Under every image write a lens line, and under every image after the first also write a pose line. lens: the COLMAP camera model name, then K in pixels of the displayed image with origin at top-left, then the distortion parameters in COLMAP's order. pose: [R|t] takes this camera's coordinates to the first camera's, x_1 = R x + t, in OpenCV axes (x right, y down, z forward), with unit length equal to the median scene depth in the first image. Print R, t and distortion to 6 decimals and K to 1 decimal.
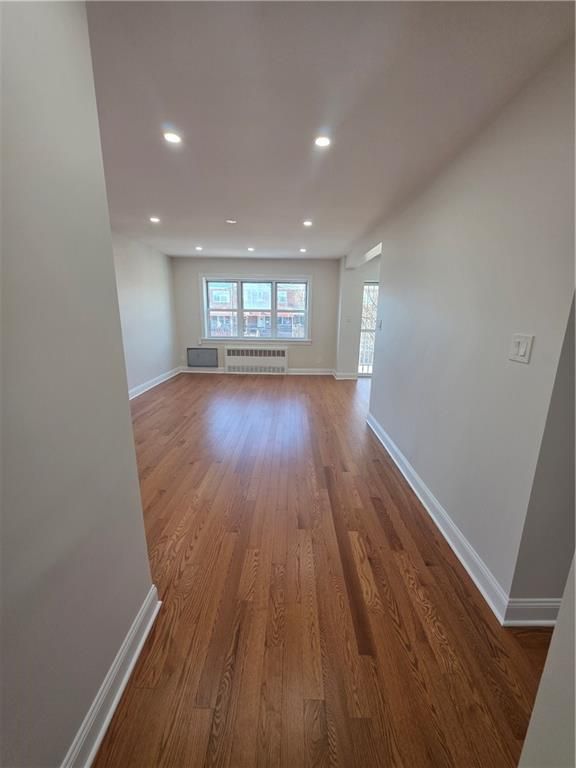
lens RADIAL K [[307.1, 0, 293.4], [0, 307.1, 382.9], [0, 0, 1]] dist [-0.000156, 0.000110]
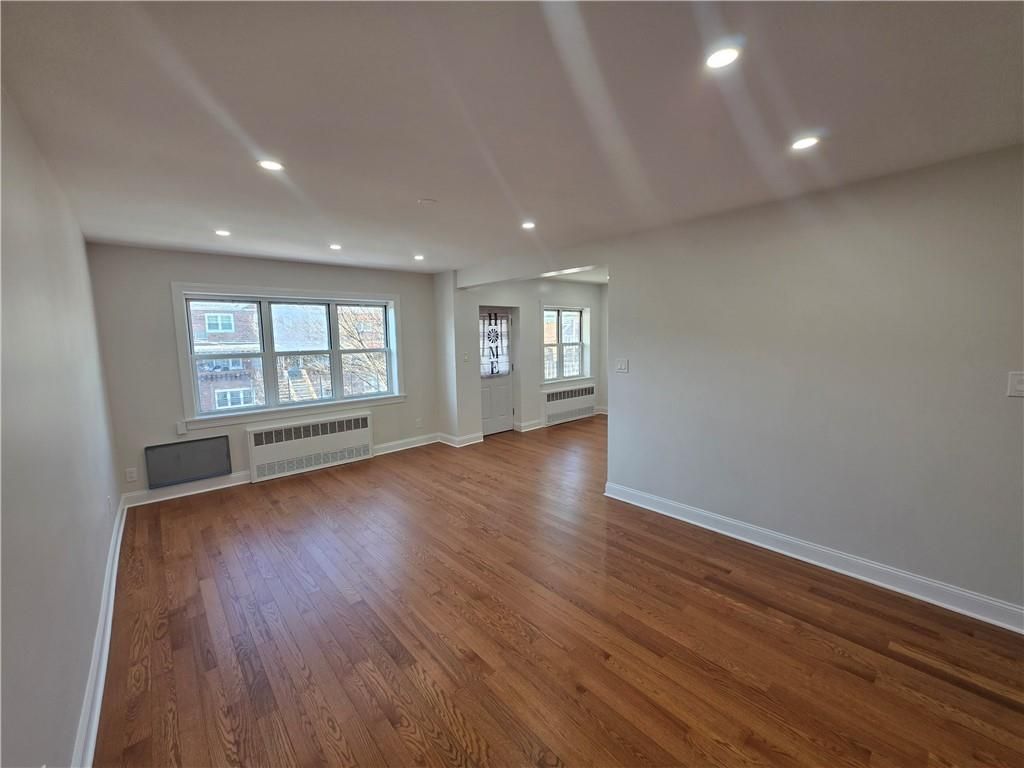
lens RADIAL K [[409.5, 0, 512.0], [0, 409.5, 384.0], [0, 0, 1]] dist [-0.000156, 0.000110]
pose [[0.747521, -0.105514, 0.655804, -0.331693], [0.181664, 0.982136, -0.049052, -0.079596], [-0.638913, 0.155804, 0.753336, 0.224870]]
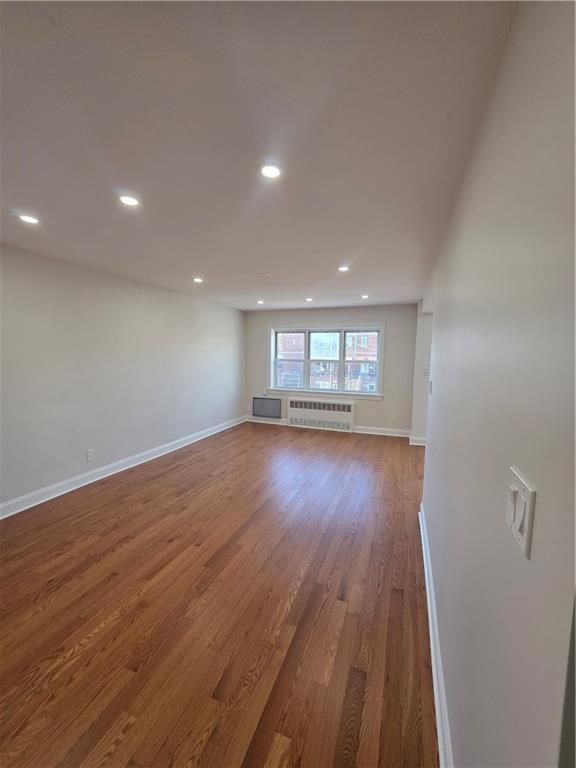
lens RADIAL K [[309.9, 0, 290.9], [0, 309.9, 382.6], [0, 0, 1]] dist [-0.000703, -0.000090]
pose [[0.936162, 0.029048, -0.350367, 0.123284], [-0.078651, 0.988626, -0.128188, -0.041847], [0.342659, 0.147561, 0.927799, 0.099521]]
